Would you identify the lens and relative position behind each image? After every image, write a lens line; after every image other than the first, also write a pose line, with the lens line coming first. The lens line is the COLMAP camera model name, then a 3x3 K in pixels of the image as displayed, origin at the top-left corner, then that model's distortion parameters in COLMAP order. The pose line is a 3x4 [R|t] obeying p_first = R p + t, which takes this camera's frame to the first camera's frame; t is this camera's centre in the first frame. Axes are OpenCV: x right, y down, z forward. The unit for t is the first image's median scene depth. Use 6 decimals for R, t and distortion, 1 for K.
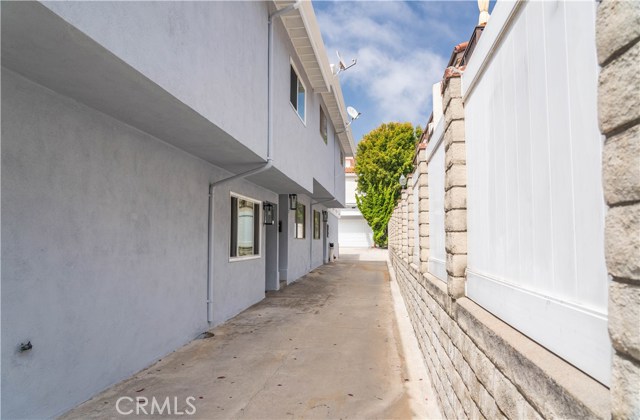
lens RADIAL K [[451.1, 0, 320.0], [0, 451.1, 210.0], [0, 0, 1]] dist [-0.002816, -0.000520]
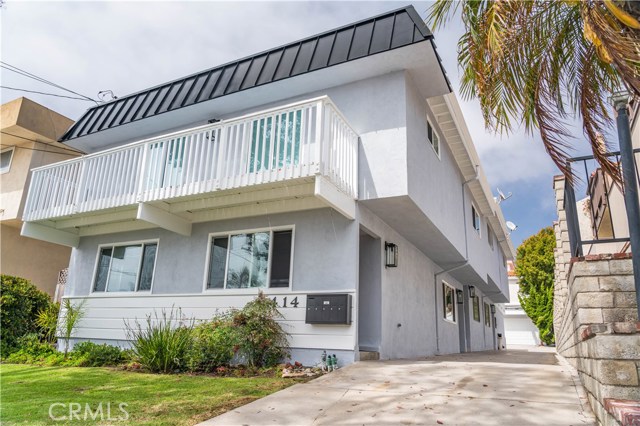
lens RADIAL K [[436.8, 0, 313.6], [0, 436.8, 216.1], [0, 0, 1]] dist [-0.023586, 0.002898]
pose [[0.938768, -0.060275, -0.339237, -0.019139], [-0.018548, 0.974311, -0.224442, 0.026325], [0.344051, 0.216991, 0.913534, -0.186729]]
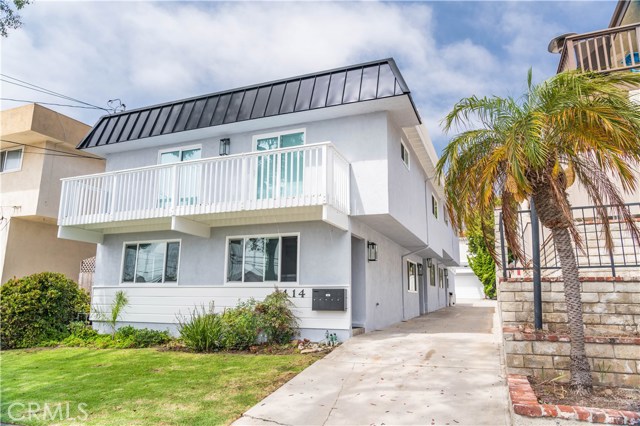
lens RADIAL K [[427.2, 0, 320.0], [0, 427.2, 213.0], [0, 0, 1]] dist [-0.020845, 0.002583]
pose [[0.968710, -0.039194, -0.245081, -0.023045], [0.006532, 0.991136, -0.132689, 0.002668], [0.248110, 0.126937, 0.960379, -0.258238]]
